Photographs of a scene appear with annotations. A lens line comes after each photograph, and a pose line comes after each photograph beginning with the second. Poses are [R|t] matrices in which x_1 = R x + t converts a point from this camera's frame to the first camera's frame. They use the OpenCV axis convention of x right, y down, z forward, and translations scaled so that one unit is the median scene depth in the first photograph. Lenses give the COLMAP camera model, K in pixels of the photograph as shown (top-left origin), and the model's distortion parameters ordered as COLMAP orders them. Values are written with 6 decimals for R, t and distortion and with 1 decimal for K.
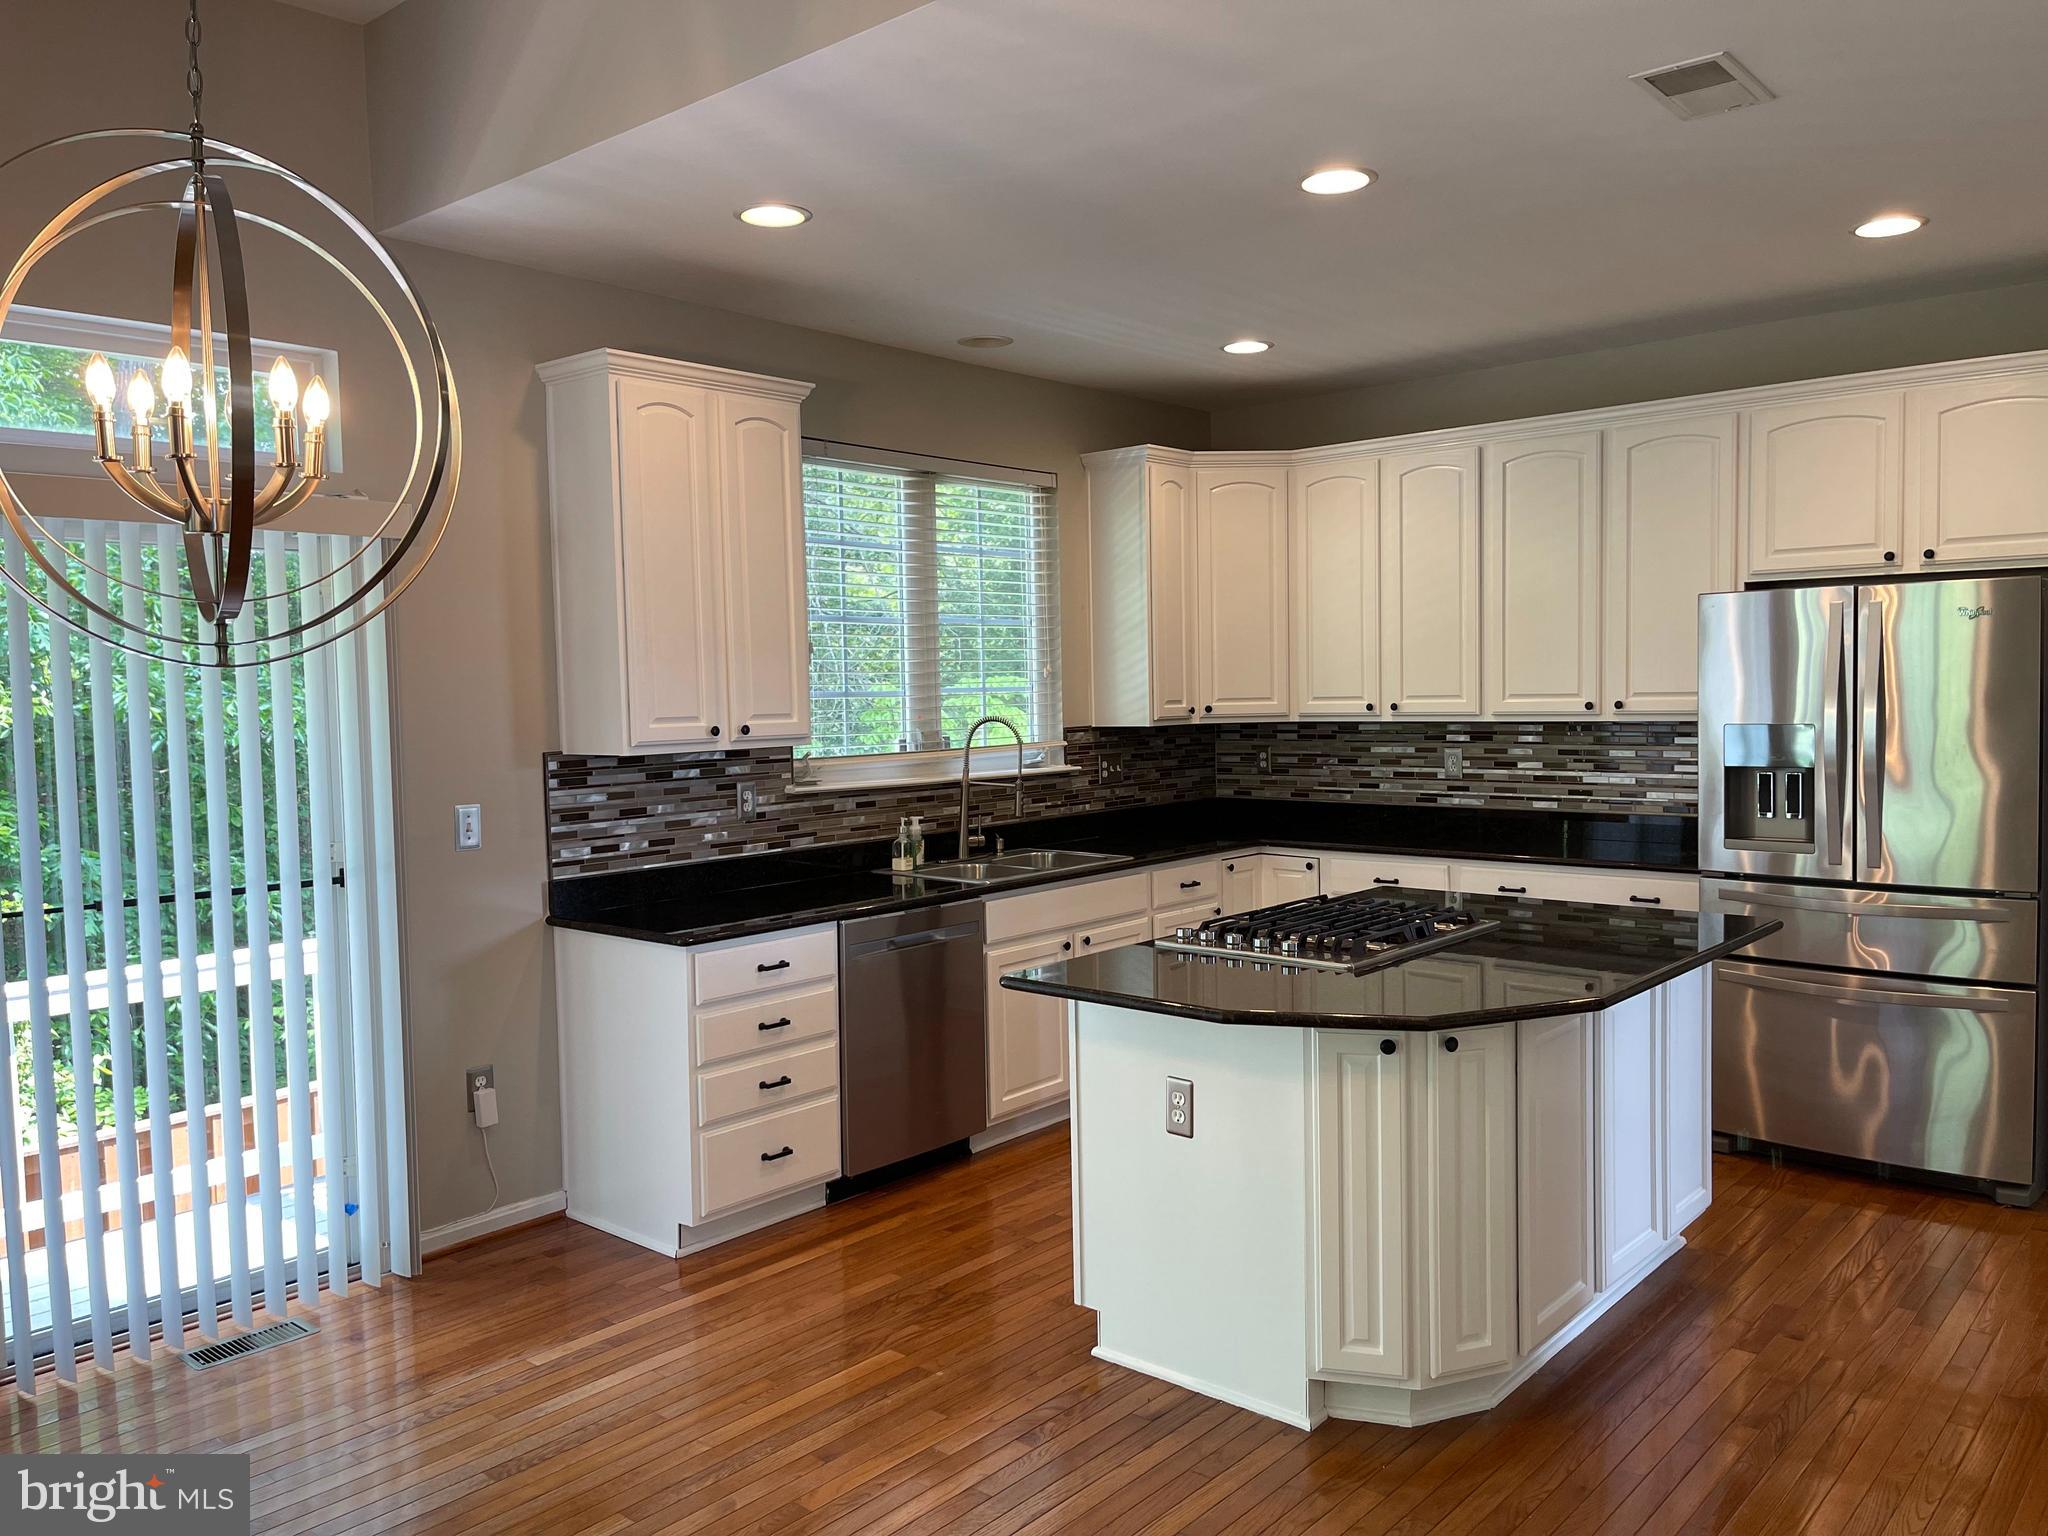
lens RADIAL K [[1542.5, 0, 1040.6], [0, 1542.5, 776.9], [0, 0, 1]] dist [0.062783, -0.075841]
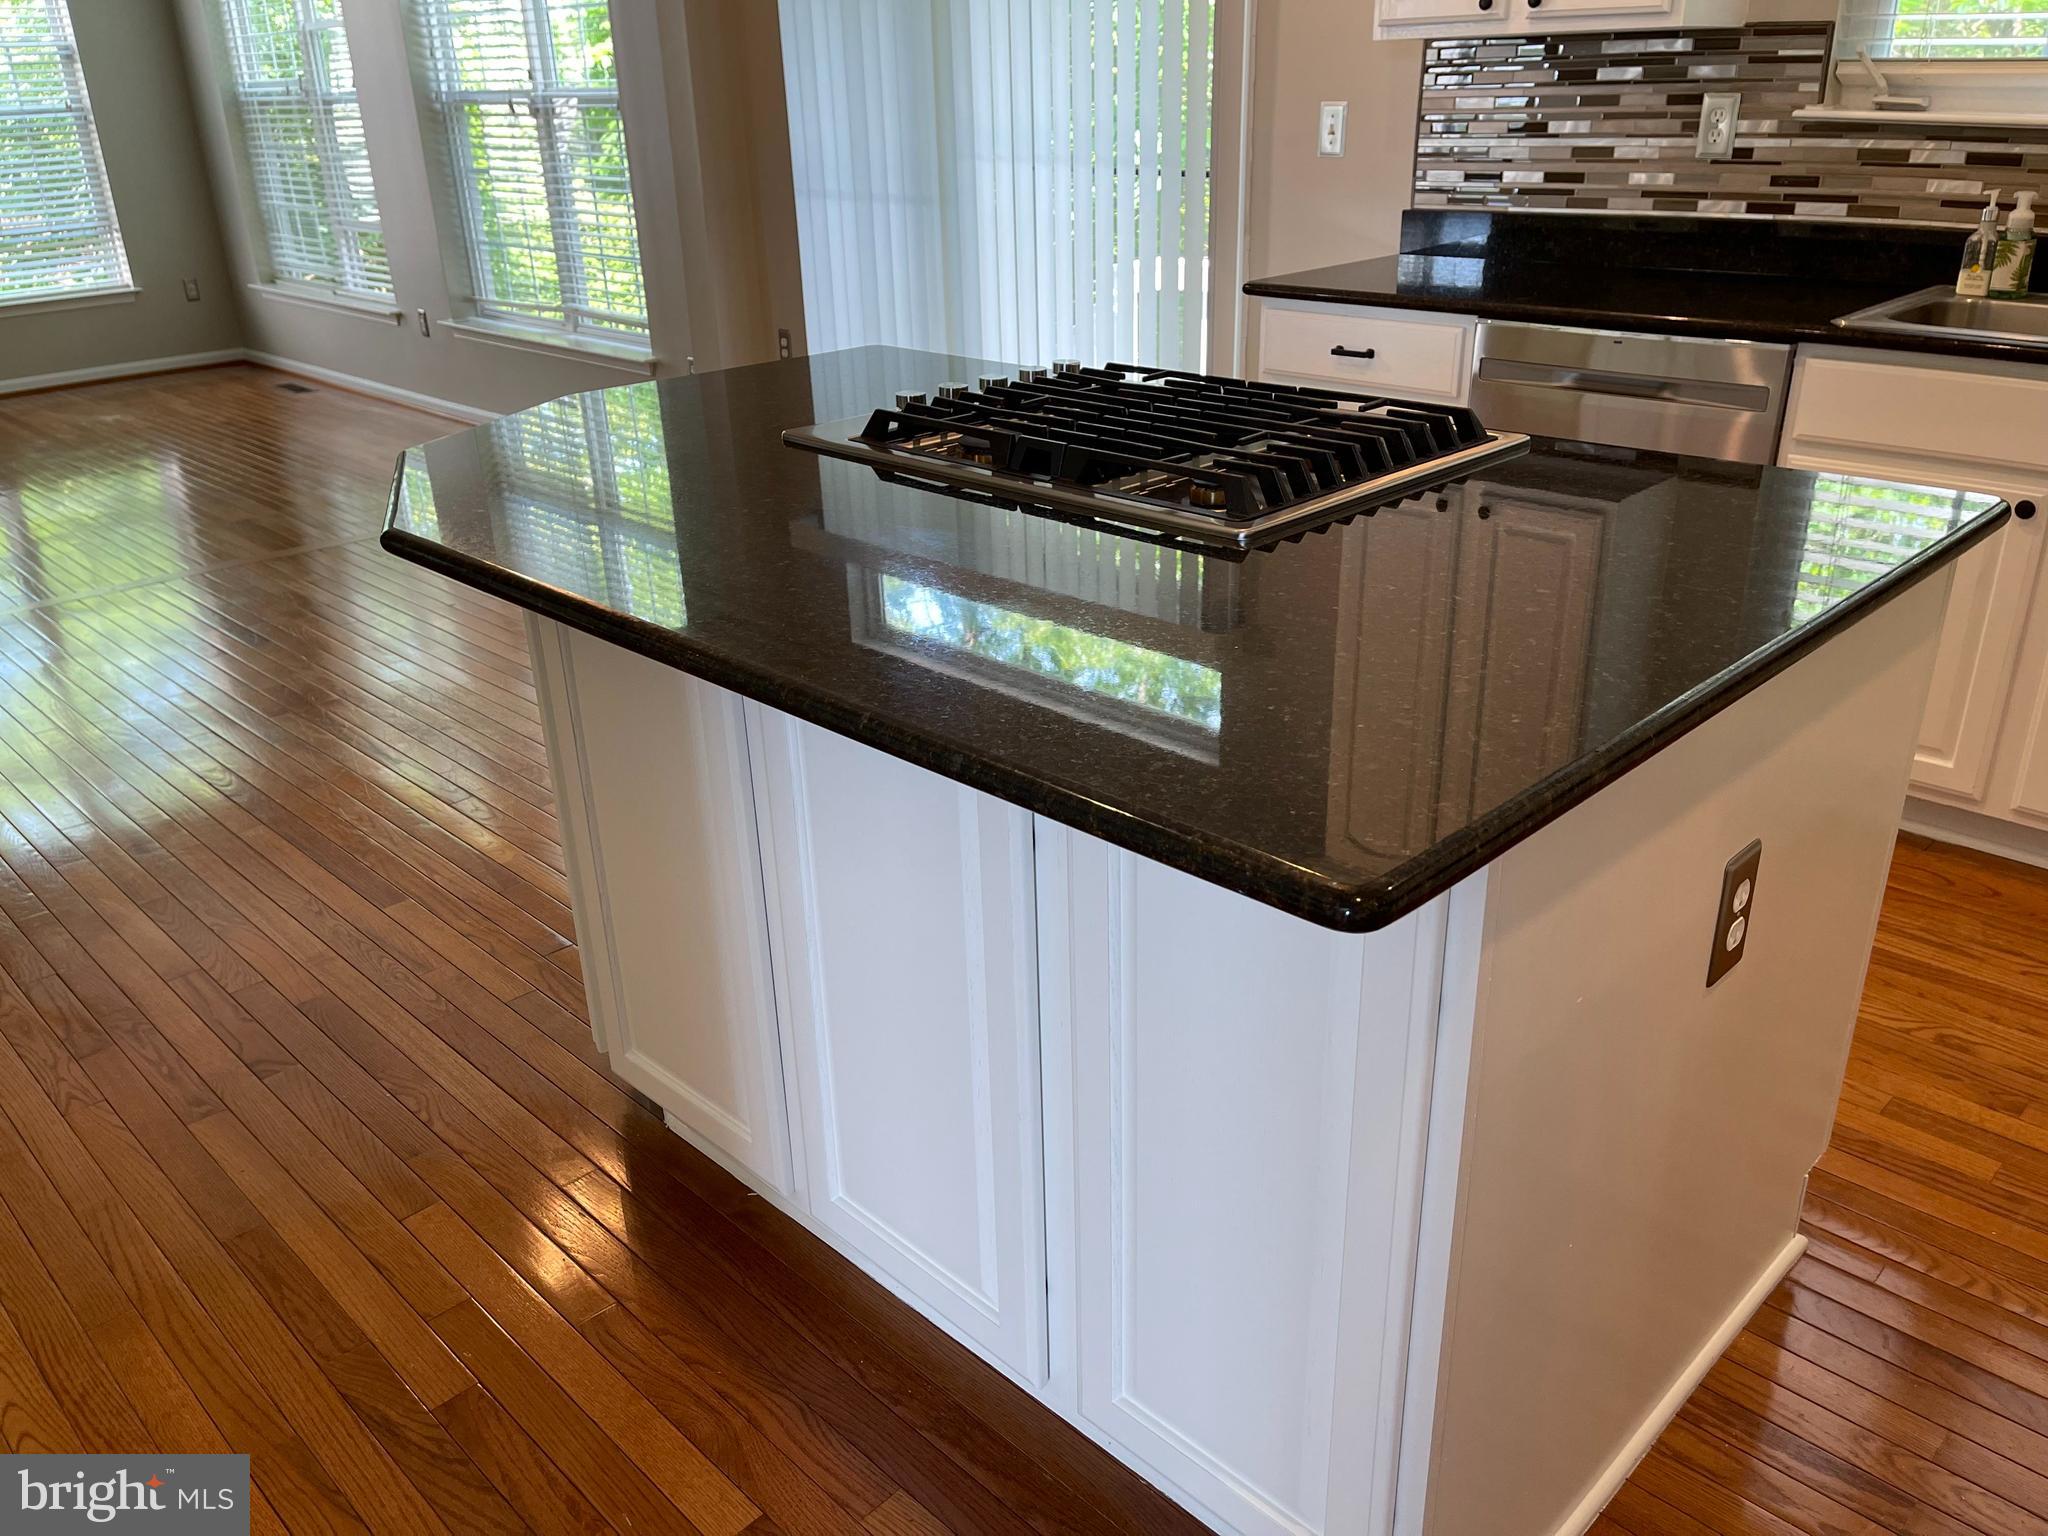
lens RADIAL K [[1542.5, 0, 1023.2], [0, 1542.5, 776.9], [0, 0, 1]] dist [0.062783, -0.075841]
pose [[-0.084463, 0.433944, -0.896972, 0.508676], [-0.032154, 0.898533, 0.437727, -0.015488], [0.995908, 0.065813, -0.061940, 0.750365]]
